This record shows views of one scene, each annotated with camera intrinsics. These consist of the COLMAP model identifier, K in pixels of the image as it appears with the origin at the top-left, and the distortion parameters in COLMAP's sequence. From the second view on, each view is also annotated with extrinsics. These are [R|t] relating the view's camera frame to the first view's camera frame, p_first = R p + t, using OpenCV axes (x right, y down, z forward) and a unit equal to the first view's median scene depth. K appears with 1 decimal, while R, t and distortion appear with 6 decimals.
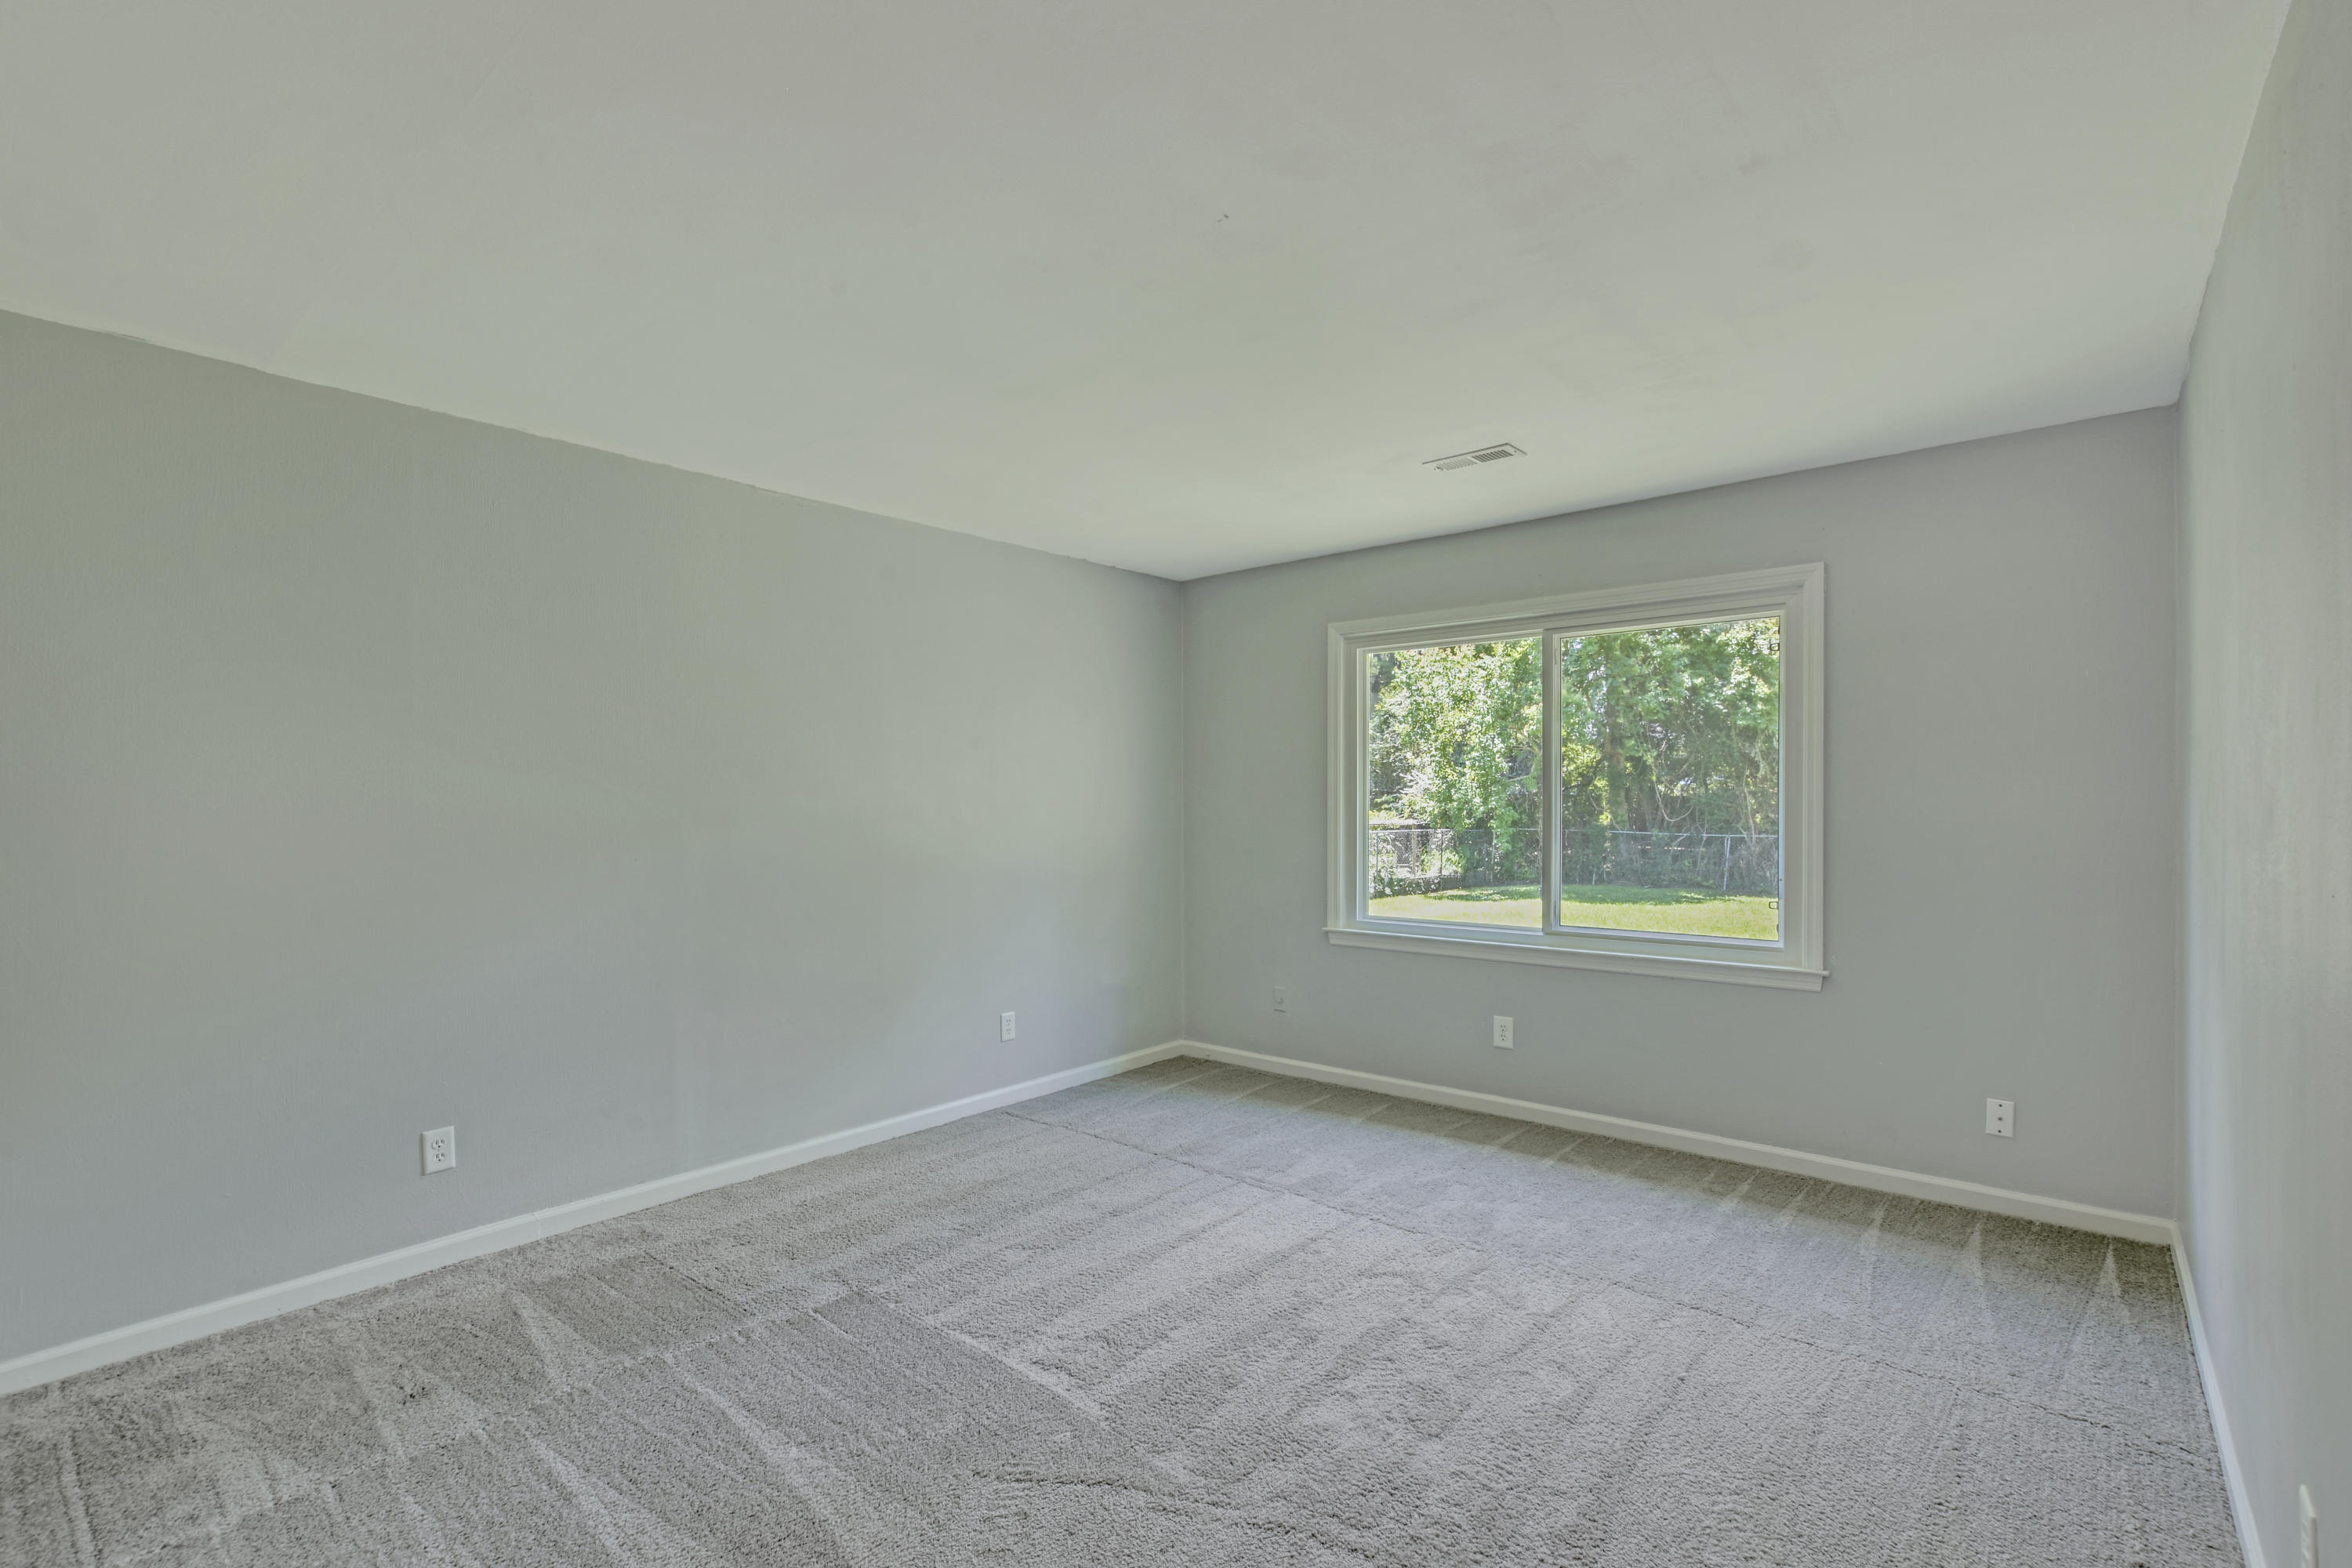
lens RADIAL K [[1071.1, 0, 1188.9], [0, 1071.1, 785.6], [0, 0, 1]] dist [-0.026871, 0.005214]
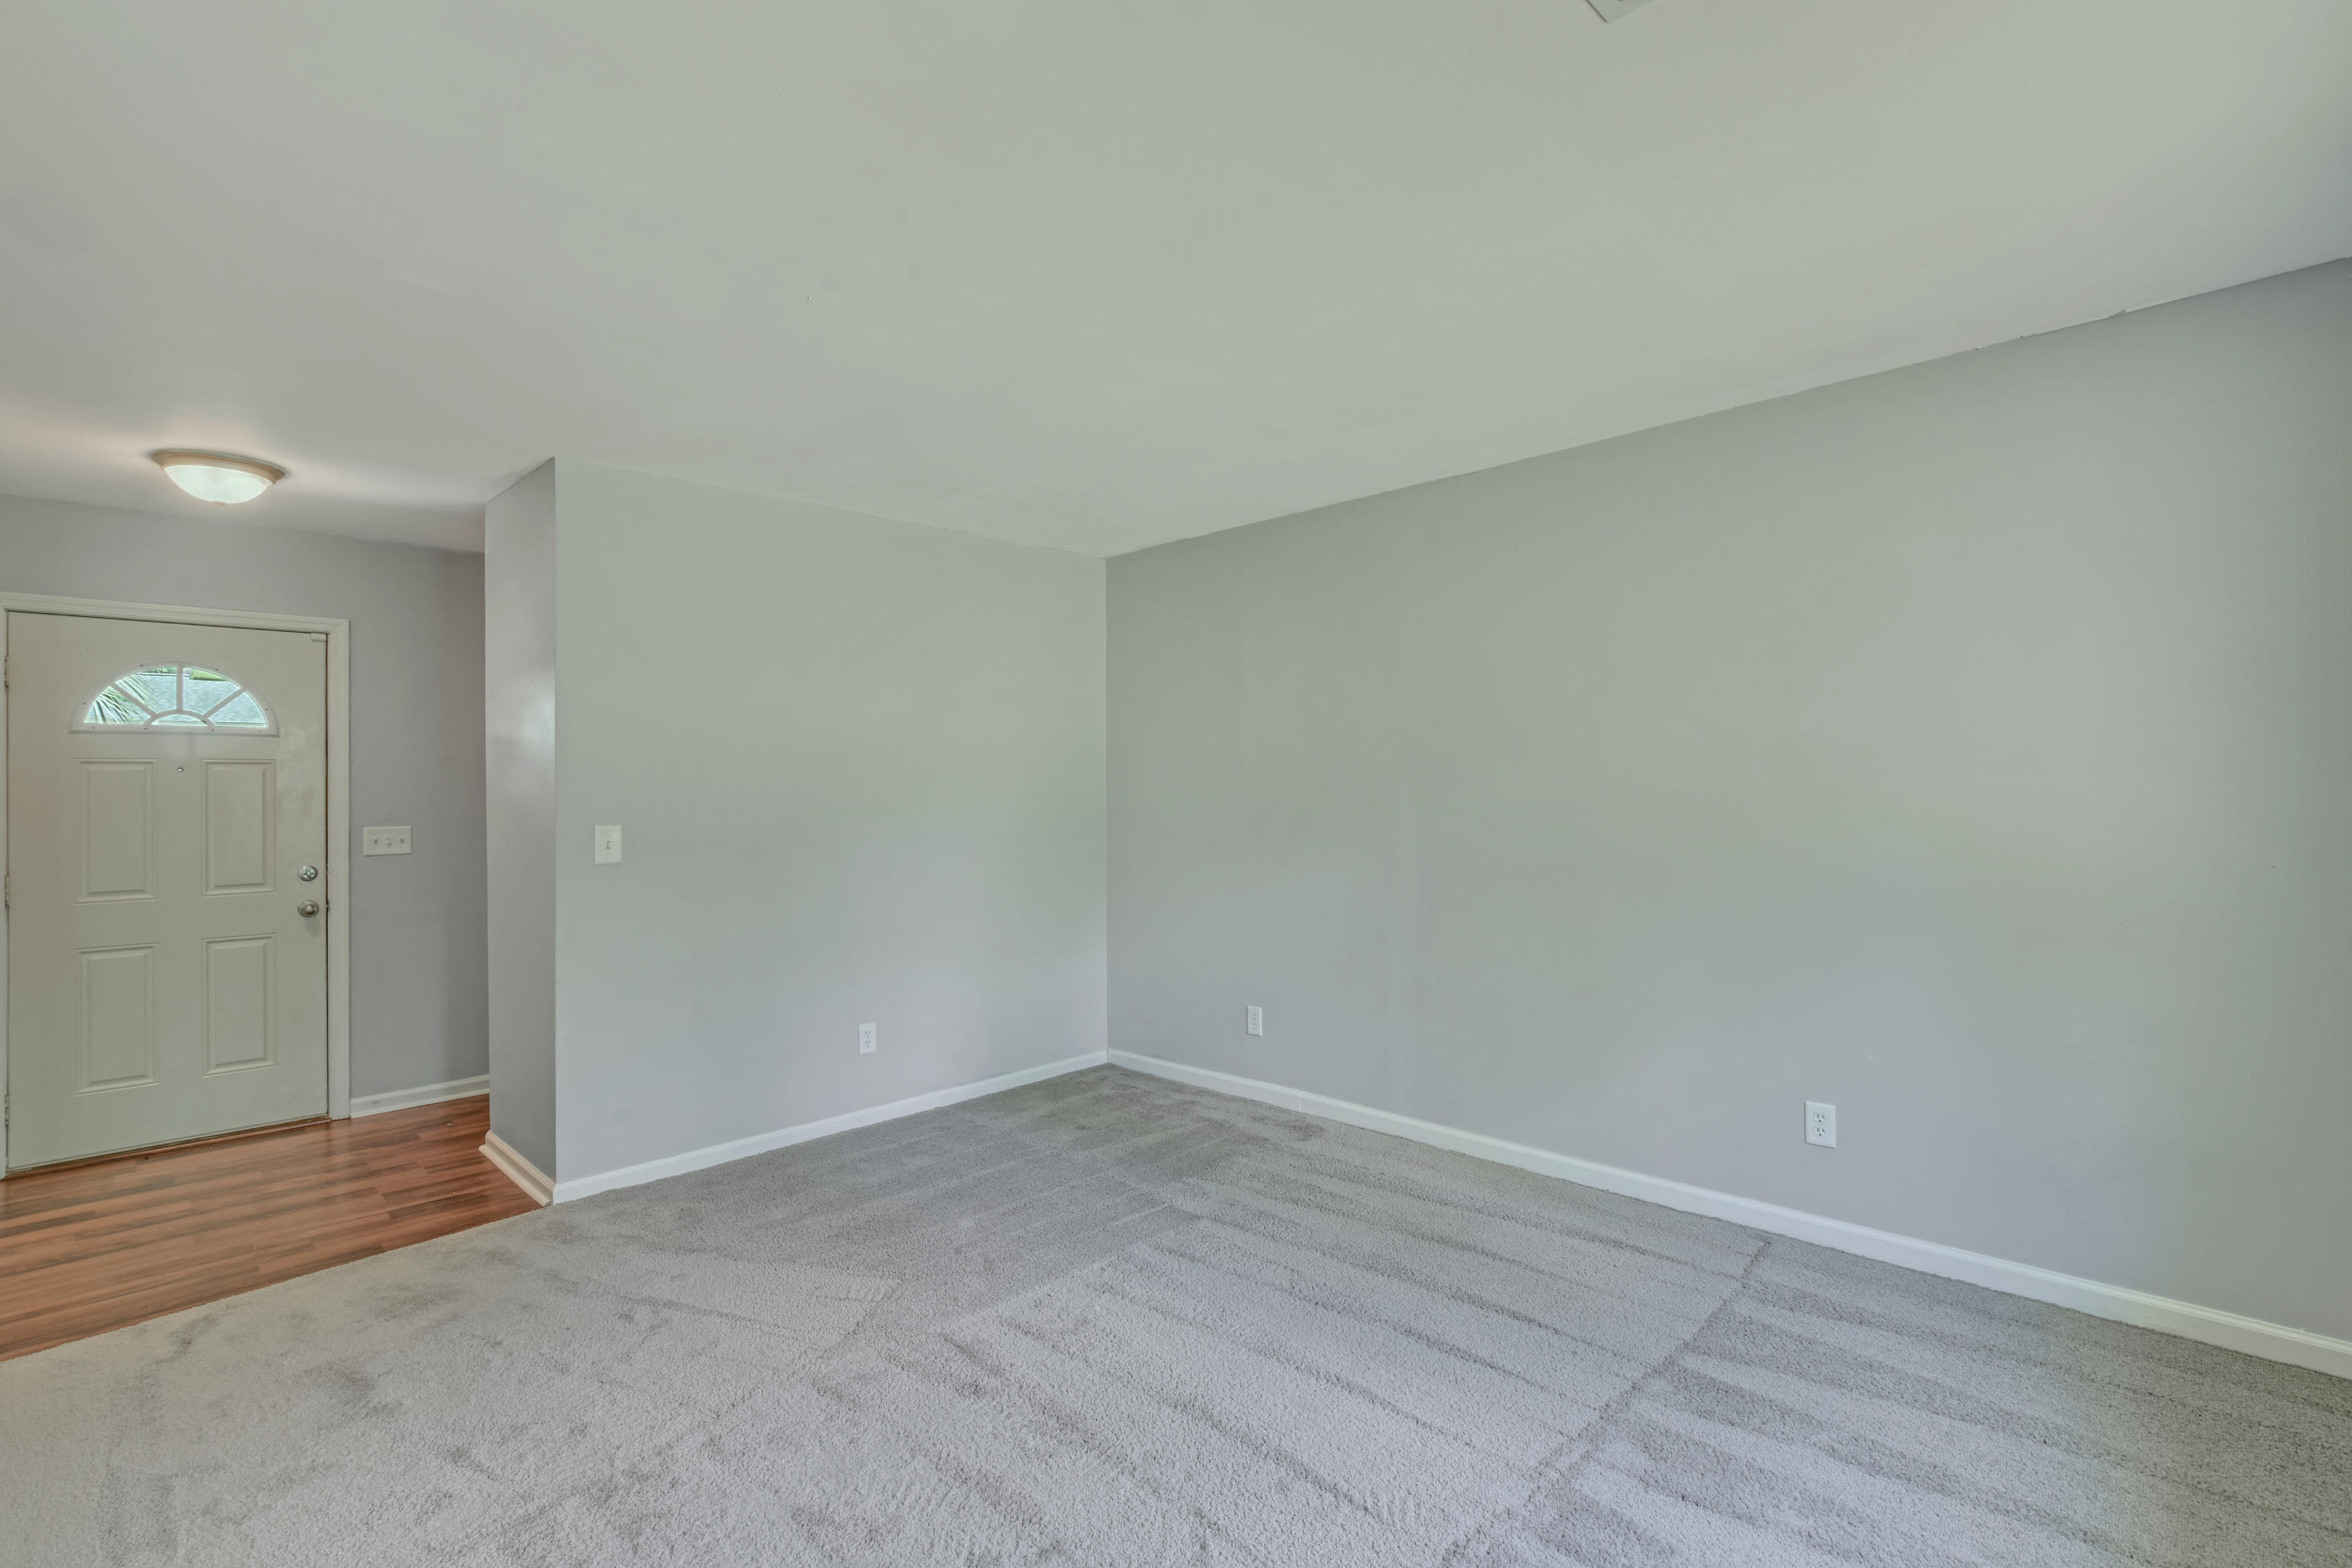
lens RADIAL K [[1071.1, 0, 1185.6], [0, 1071.1, 783.7], [0, 0, 1]] dist [-0.026871, 0.005214]
pose [[-0.078003, -0.000501, -0.996953, 0.743908], [0.015911, 0.999872, -0.001748, 0.017861], [0.996826, -0.015998, -0.077985, 0.983803]]
